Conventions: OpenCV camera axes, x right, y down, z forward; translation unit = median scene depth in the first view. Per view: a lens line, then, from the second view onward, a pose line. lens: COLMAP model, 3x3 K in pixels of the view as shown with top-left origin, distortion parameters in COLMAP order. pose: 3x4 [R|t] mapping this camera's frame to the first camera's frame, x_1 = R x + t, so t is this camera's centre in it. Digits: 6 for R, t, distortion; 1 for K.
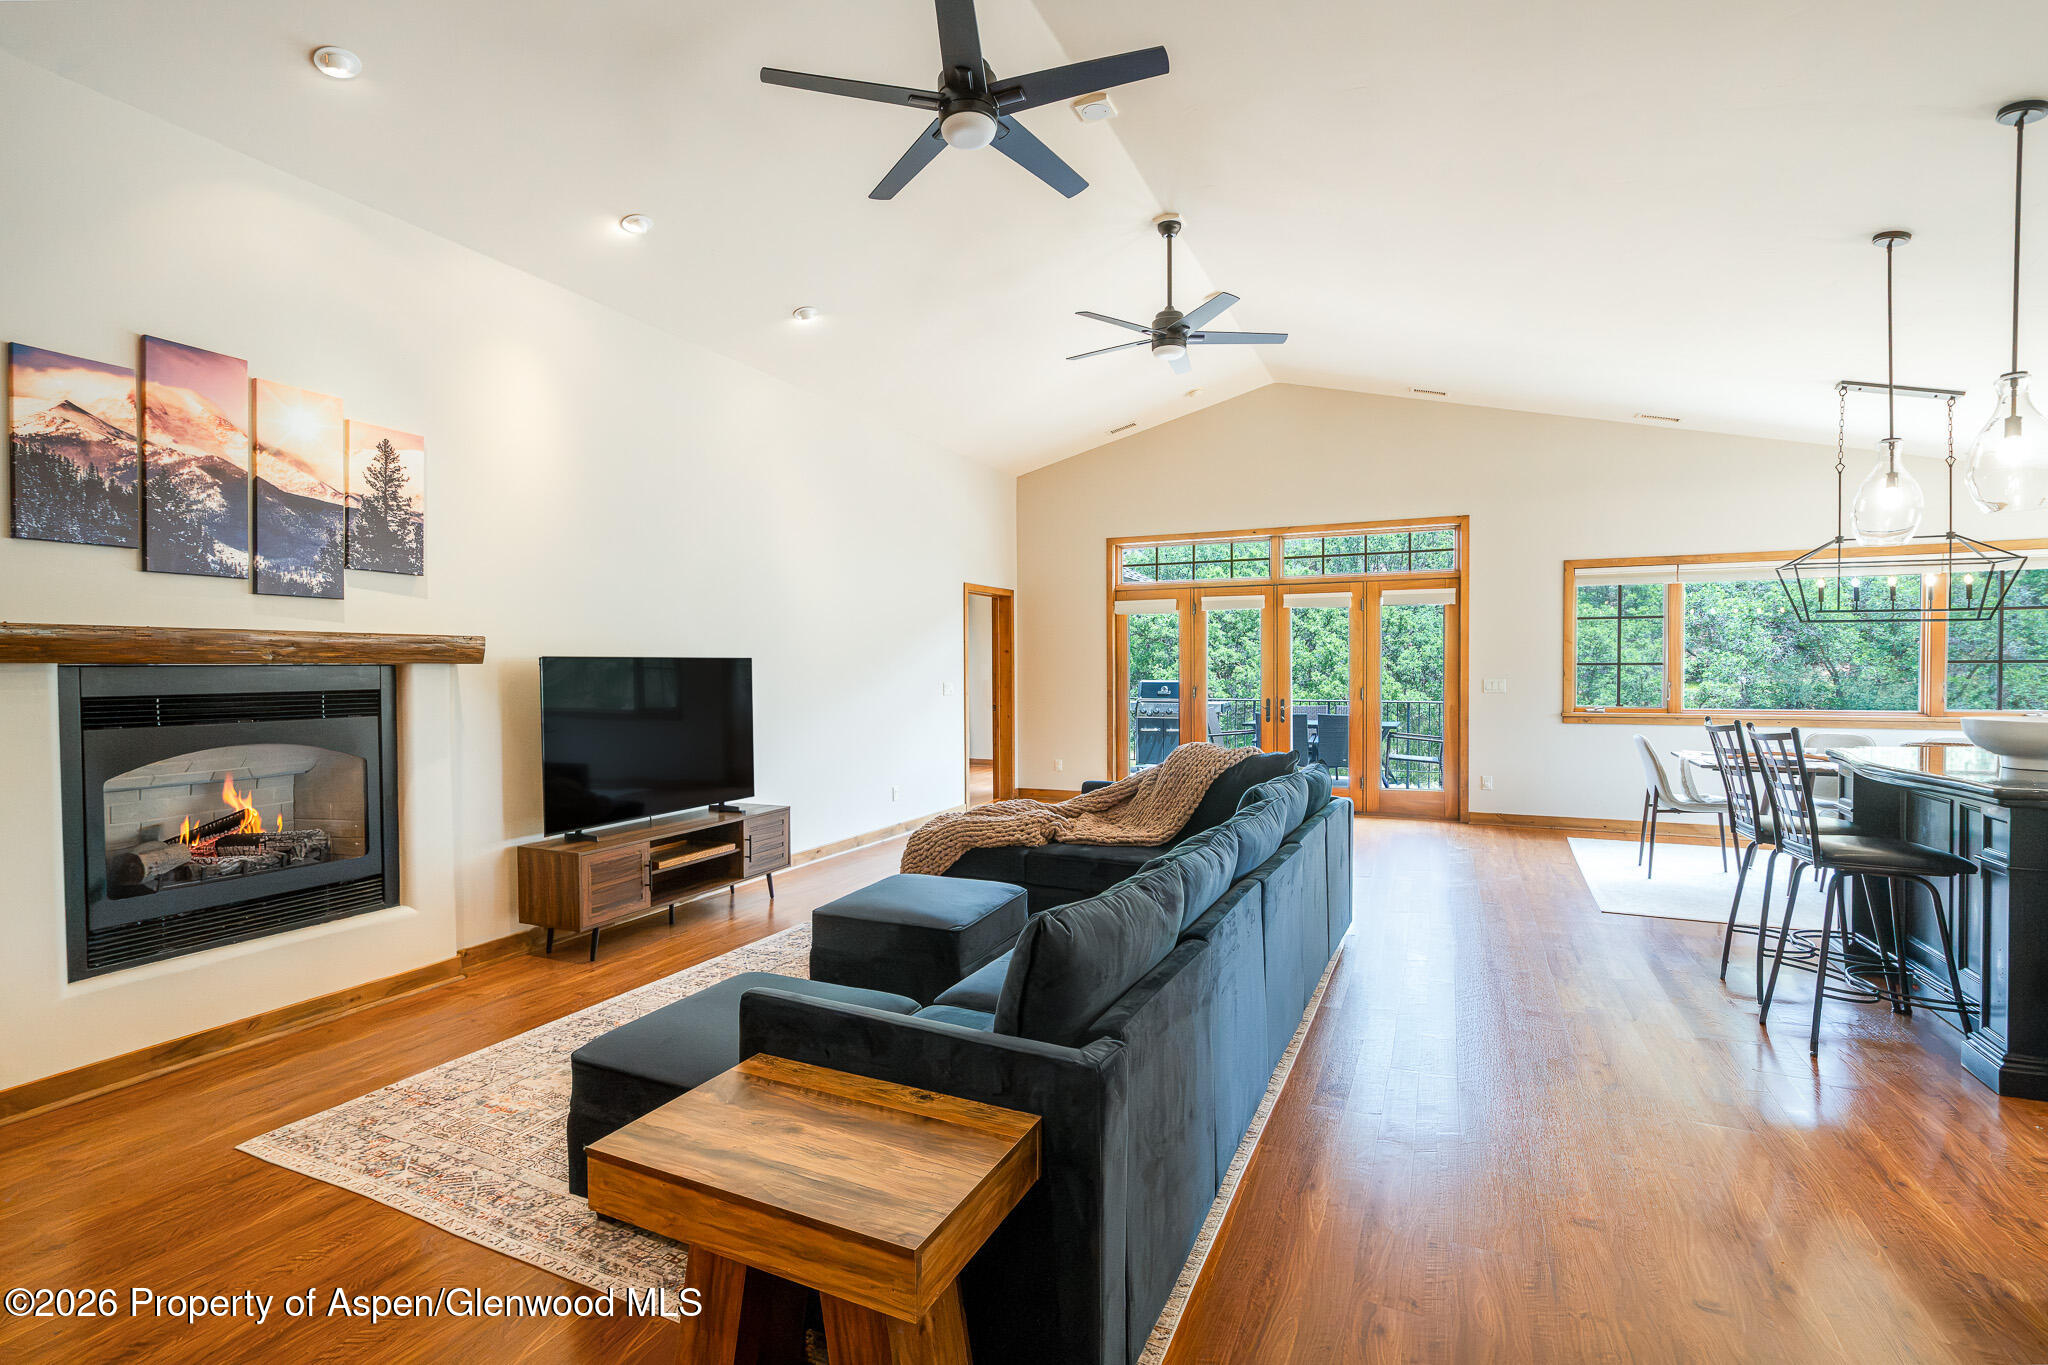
lens RADIAL K [[955.8, 0, 1003.3], [0, 955.8, 666.9], [0, 0, 1]] dist [0.003690, -0.000453]
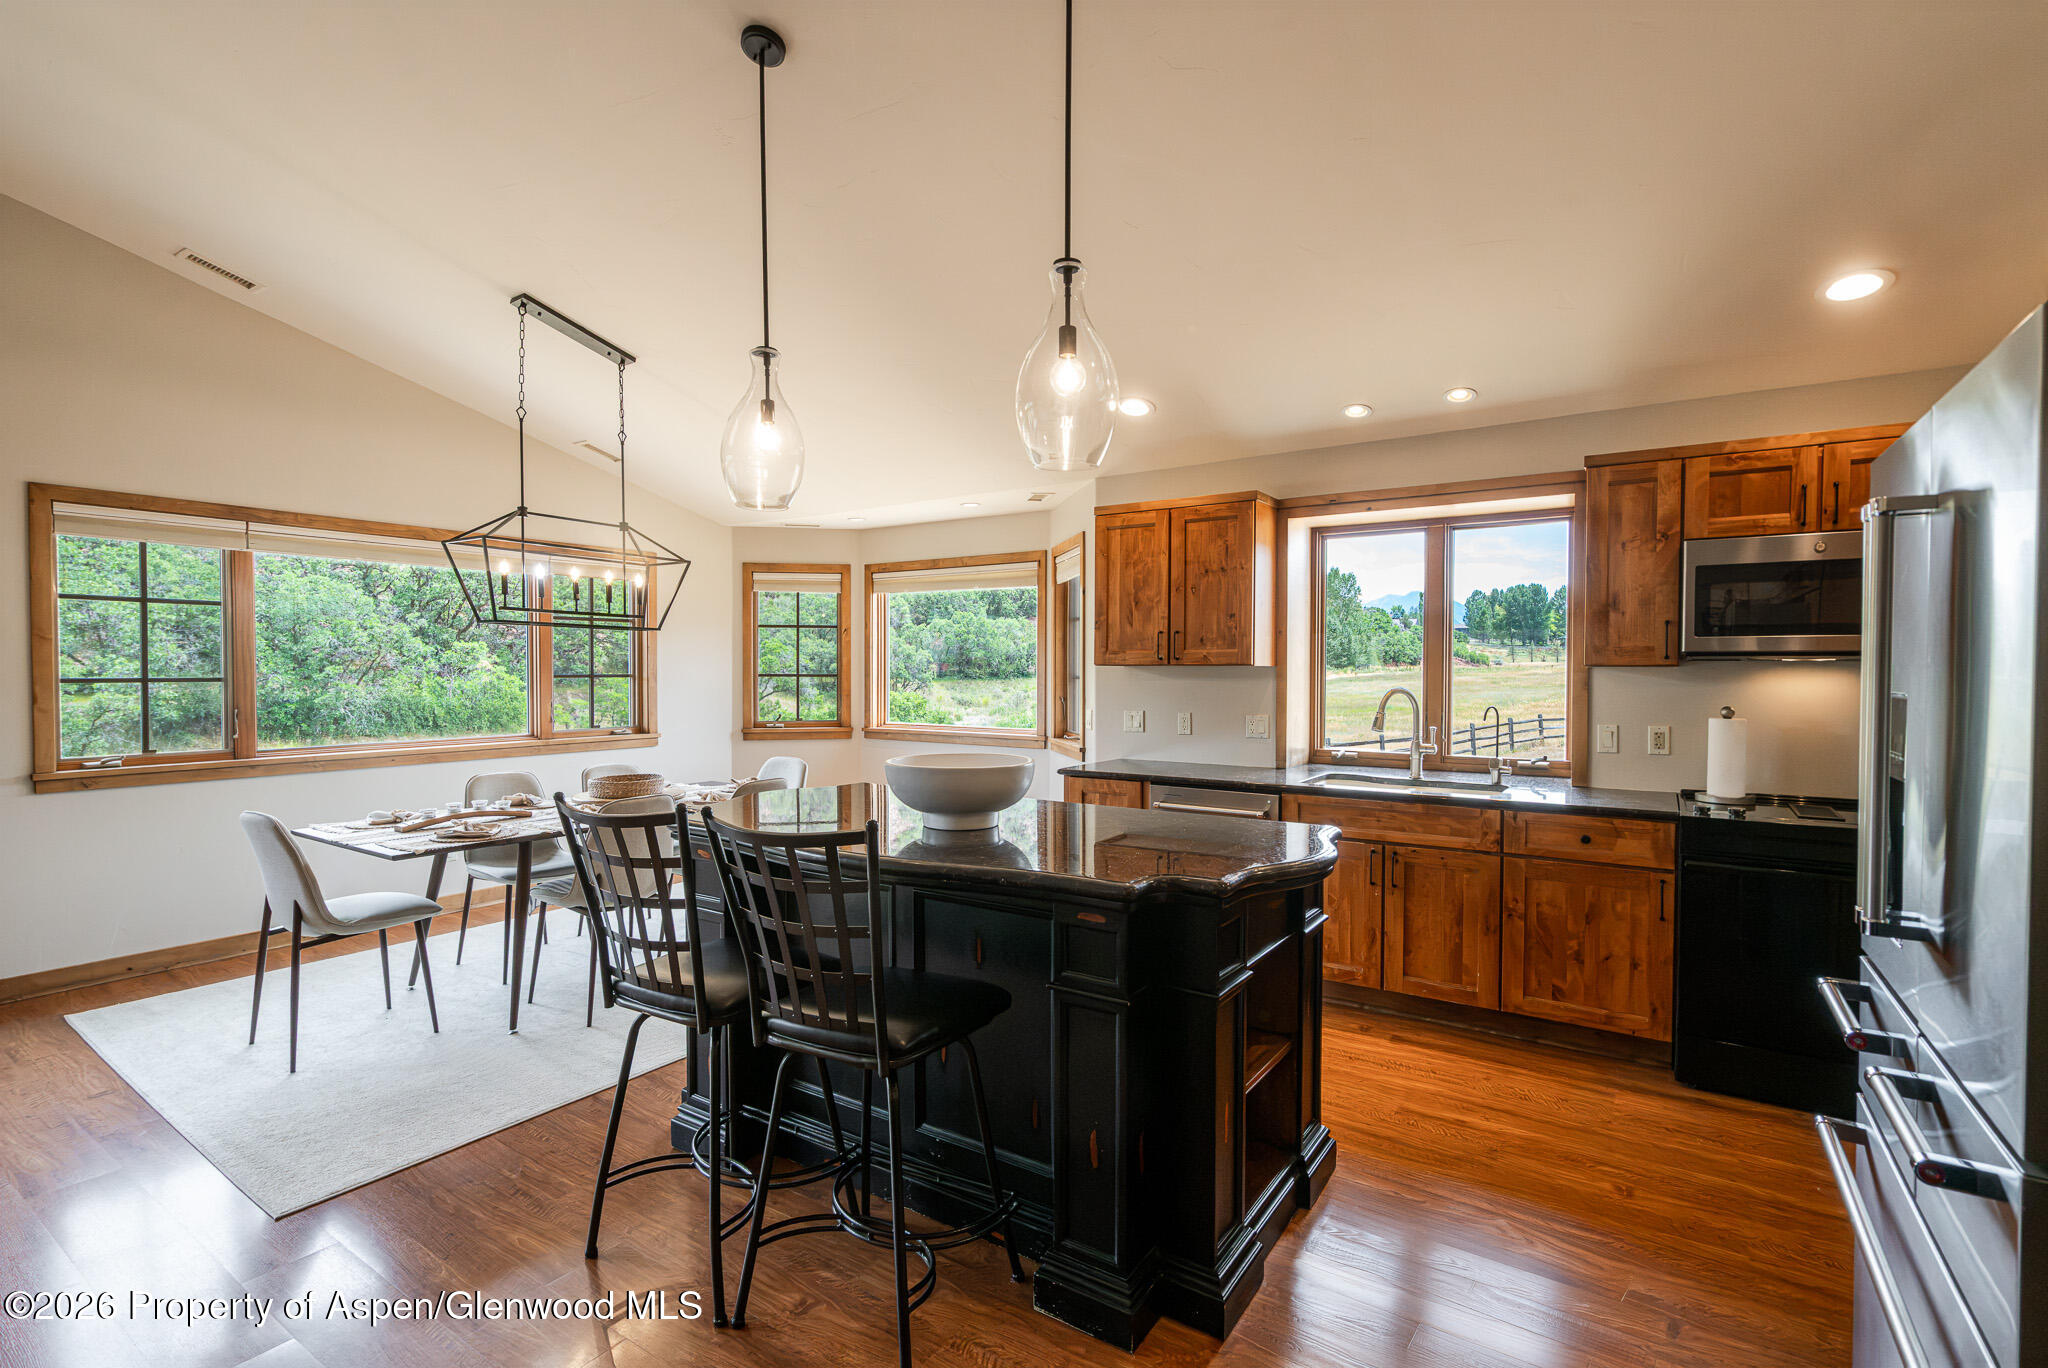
lens RADIAL K [[955.8, 0, 1005.3], [0, 955.8, 691.7], [0, 0, 1]] dist [0.003690, -0.000453]
pose [[0.165668, -0.019737, 0.985984, 0.302023], [0.001673, 0.999804, 0.019732, -0.012233], [-0.986180, -0.001619, 0.165669, 0.751741]]
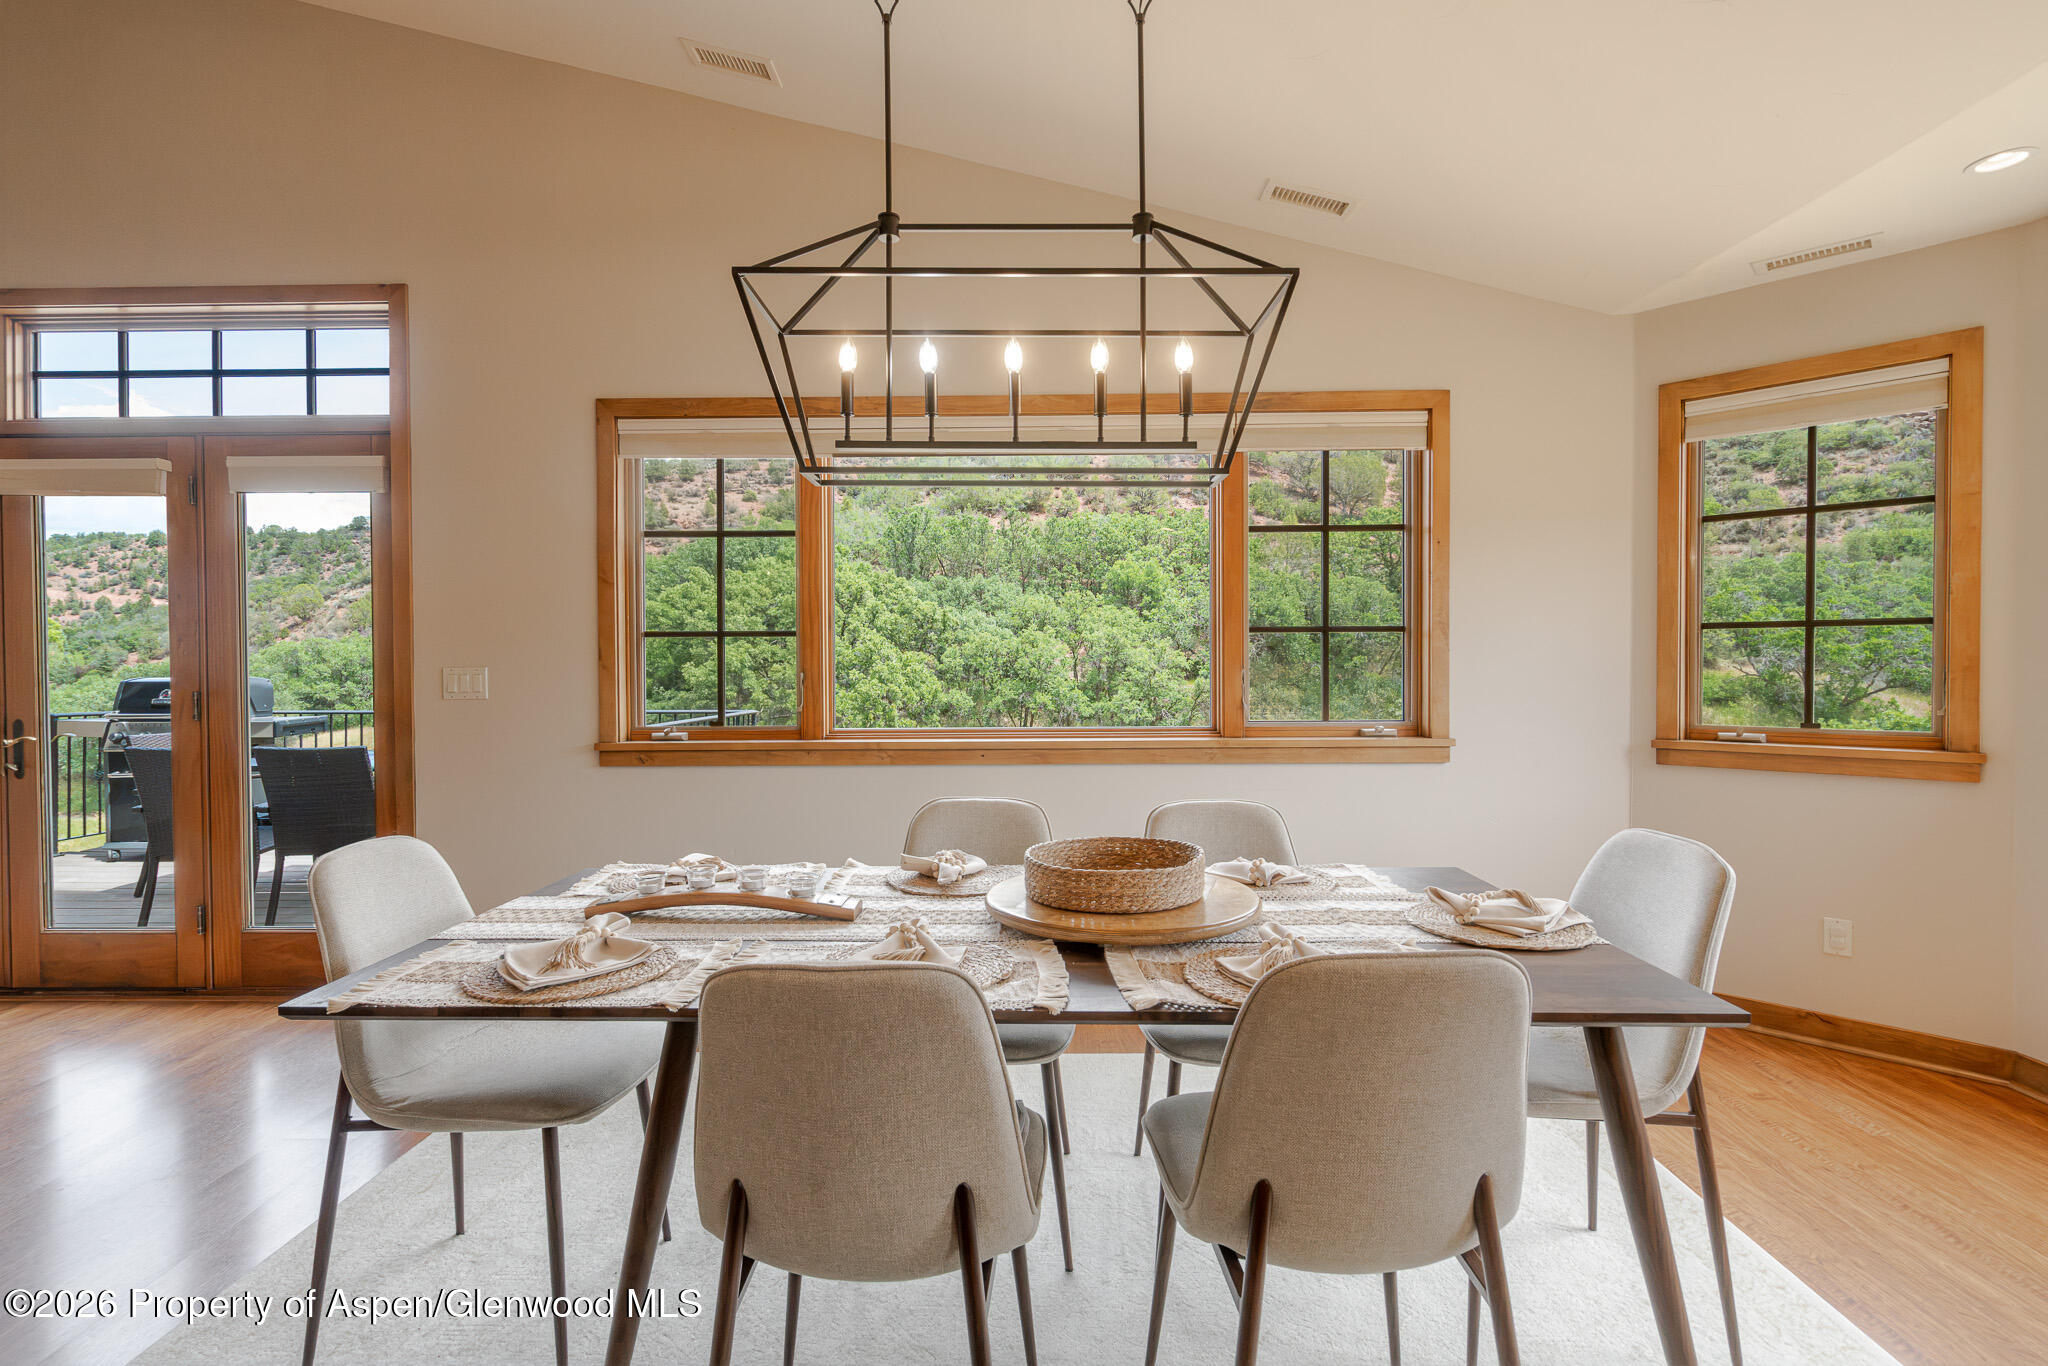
lens RADIAL K [[955.8, 0, 1020.4], [0, 955.8, 680.3], [0, 0, 1]] dist [0.003690, -0.000453]
pose [[0.910463, -0.008919, 0.413494, 1.138471], [0.003164, 0.999888, 0.014602, 0.026178], [-0.413579, -0.011987, 0.910390, 1.000160]]
